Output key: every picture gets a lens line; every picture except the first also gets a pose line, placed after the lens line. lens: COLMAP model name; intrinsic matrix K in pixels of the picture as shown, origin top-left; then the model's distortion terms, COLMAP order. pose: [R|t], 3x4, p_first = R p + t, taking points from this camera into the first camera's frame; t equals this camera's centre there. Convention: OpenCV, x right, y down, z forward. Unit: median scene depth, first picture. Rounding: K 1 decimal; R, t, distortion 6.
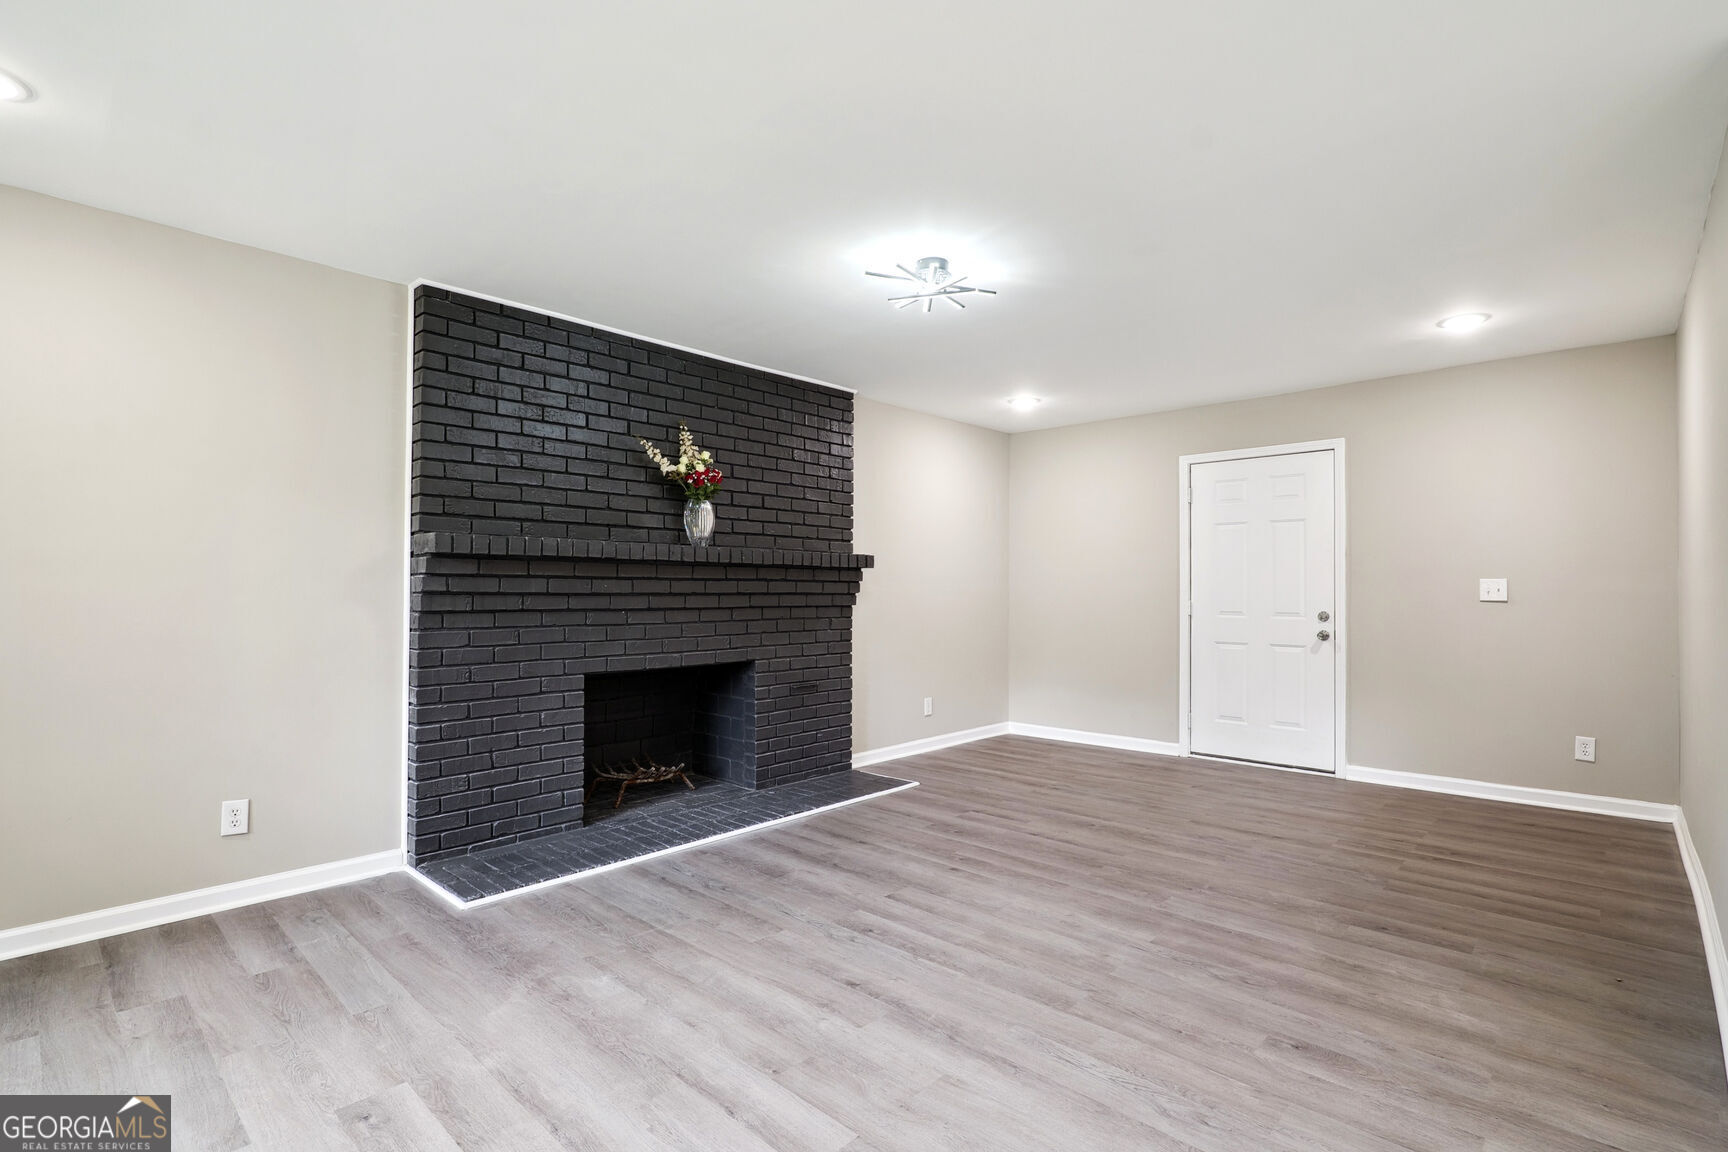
lens RADIAL K [[808.1, 0, 859.6], [0, 808.1, 576.6], [0, 0, 1]] dist [-0.013969, 0.001253]
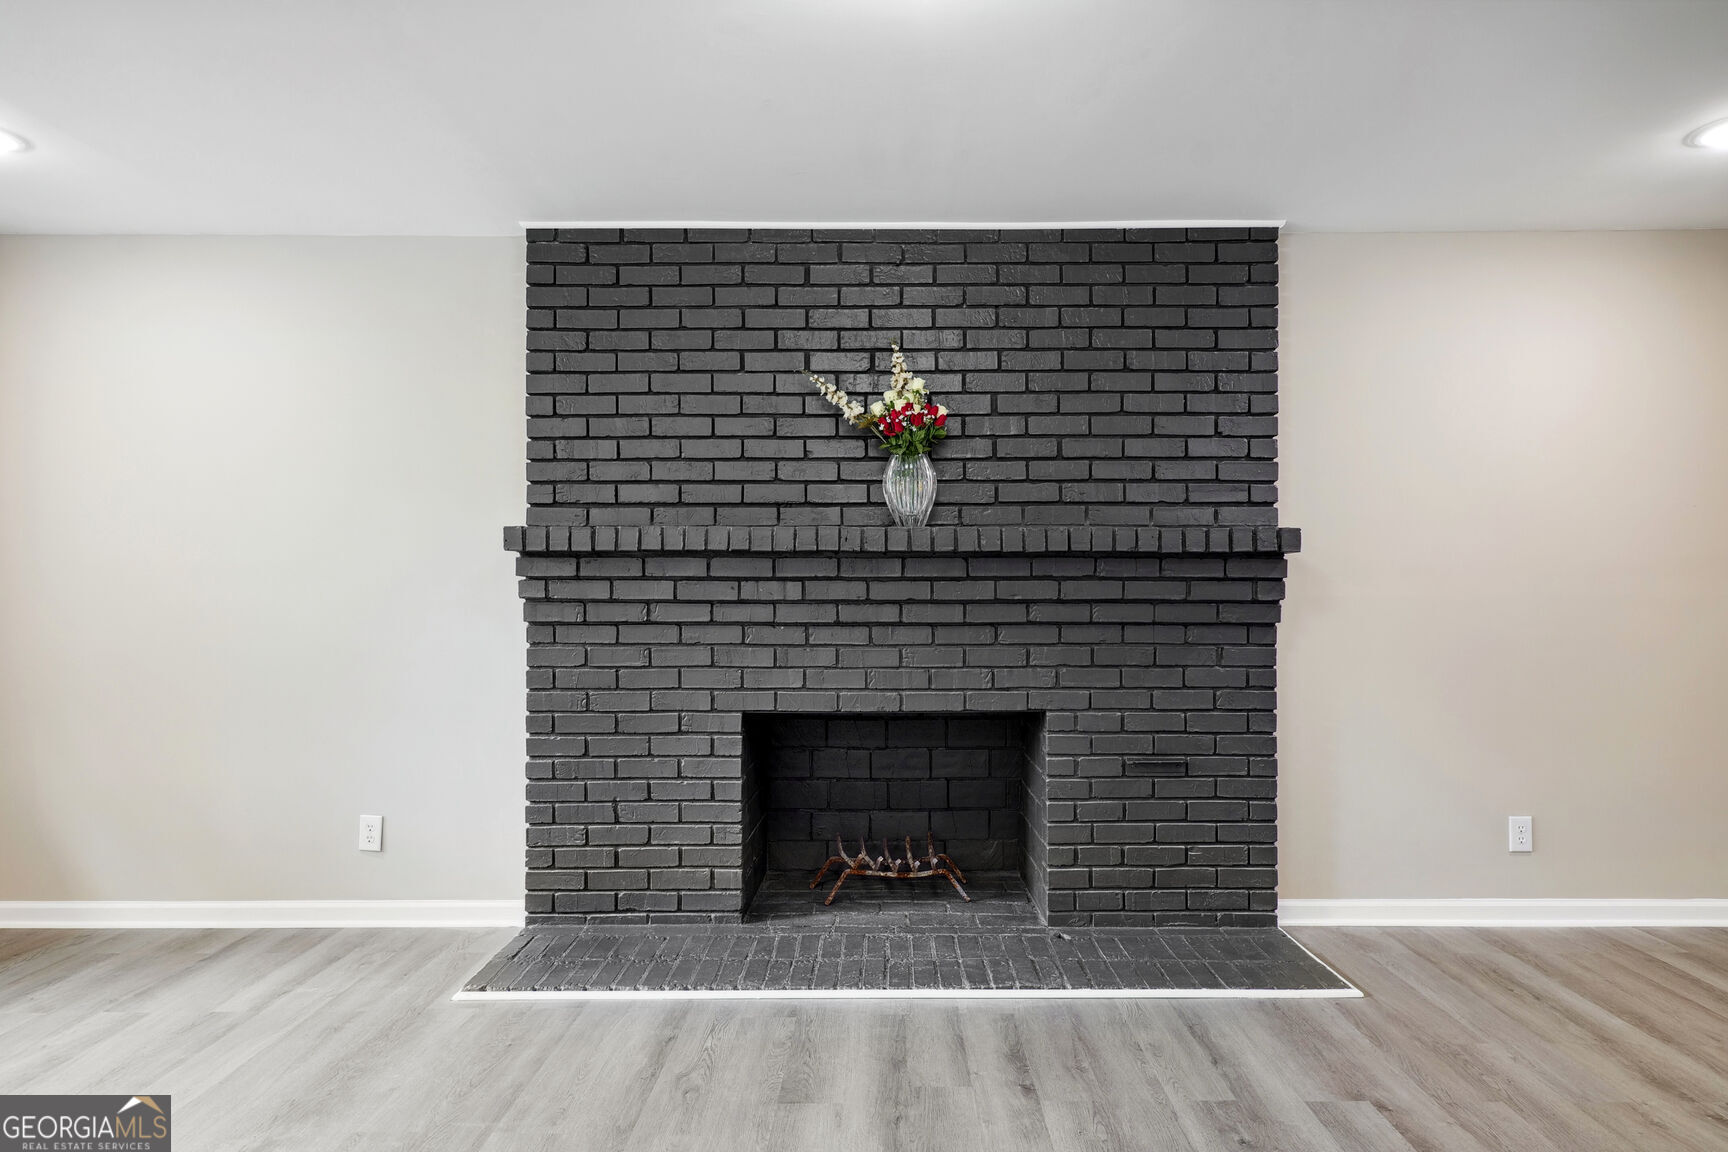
lens RADIAL K [[957.7, 0, 866.5], [0, 957.7, 588.6], [0, 0, 1]] dist [0.003379, 0.001716]
pose [[0.687845, -0.007698, -0.725817, 0.345792], [0.015051, 0.999880, 0.003659, 0.008330], [0.725701, -0.013441, 0.687878, 0.471900]]
